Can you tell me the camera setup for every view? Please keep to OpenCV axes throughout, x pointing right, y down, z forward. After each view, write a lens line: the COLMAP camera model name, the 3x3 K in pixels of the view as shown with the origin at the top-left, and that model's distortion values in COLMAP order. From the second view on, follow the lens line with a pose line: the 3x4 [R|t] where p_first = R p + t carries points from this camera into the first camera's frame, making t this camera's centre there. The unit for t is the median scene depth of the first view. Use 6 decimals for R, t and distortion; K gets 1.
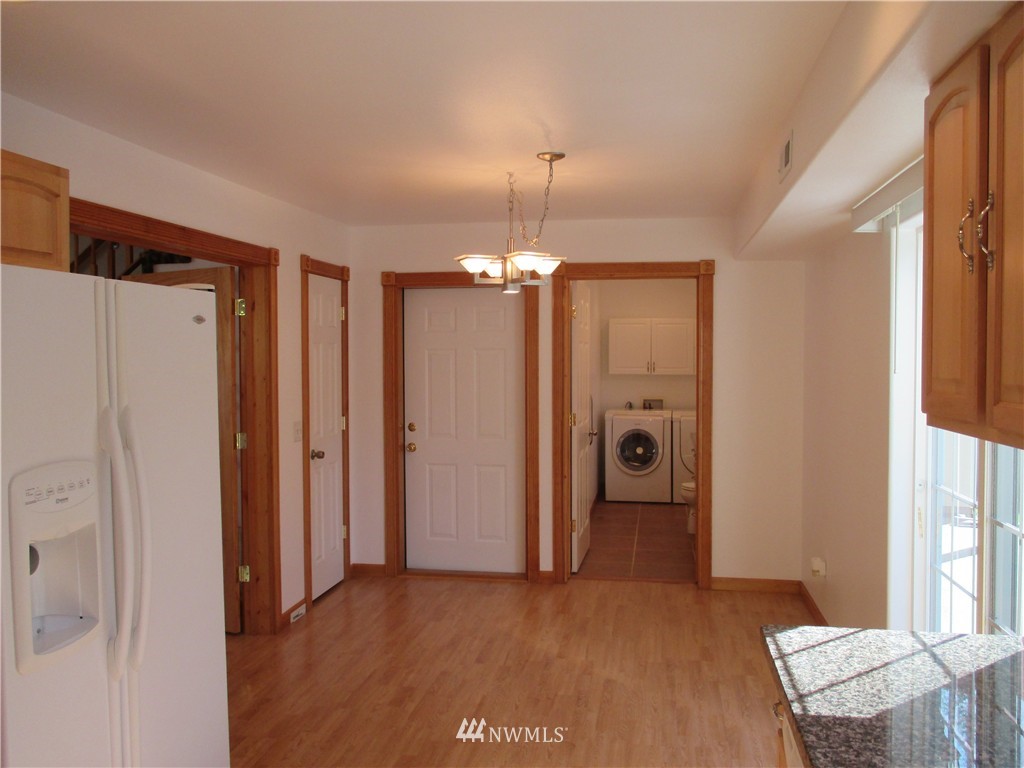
lens RADIAL K [[859.2, 0, 509.8], [0, 859.2, 383.1], [0, 0, 1]] dist [-0.024158, 0.004129]
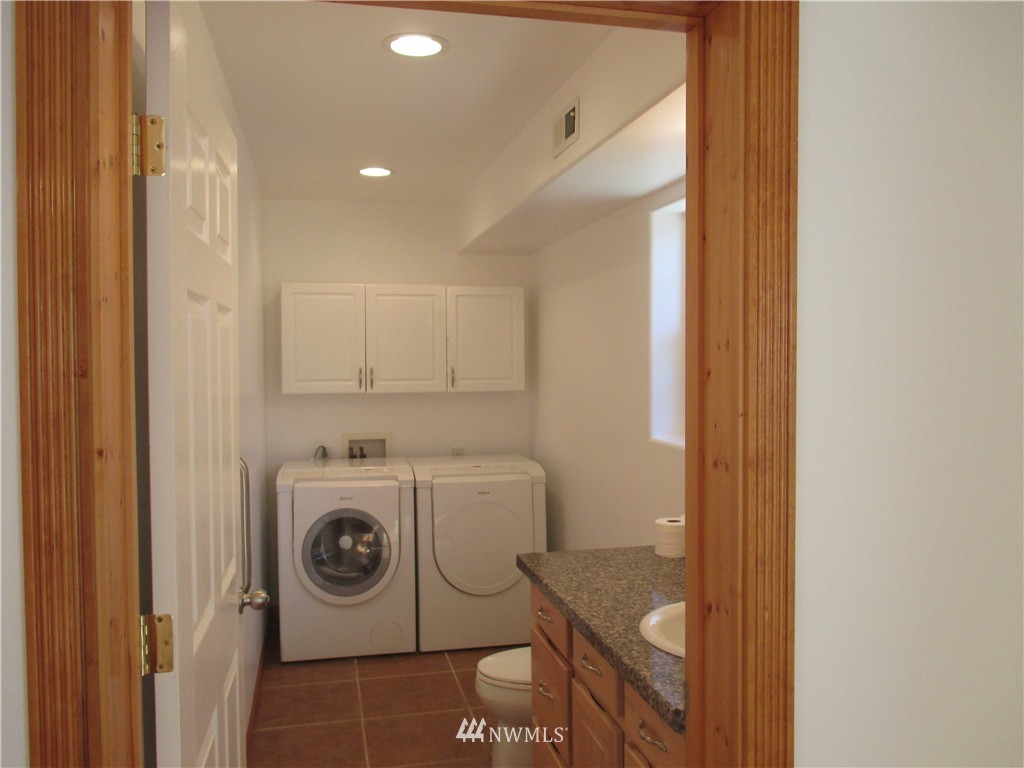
lens RADIAL K [[859.2, 0, 505.7], [0, 859.2, 380.1], [0, 0, 1]] dist [-0.024158, 0.004129]
pose [[0.925687, -0.014467, 0.378013, 0.048992], [0.017566, 0.999834, -0.004750, -0.014301], [-0.377882, 0.011038, 0.925788, 0.504293]]
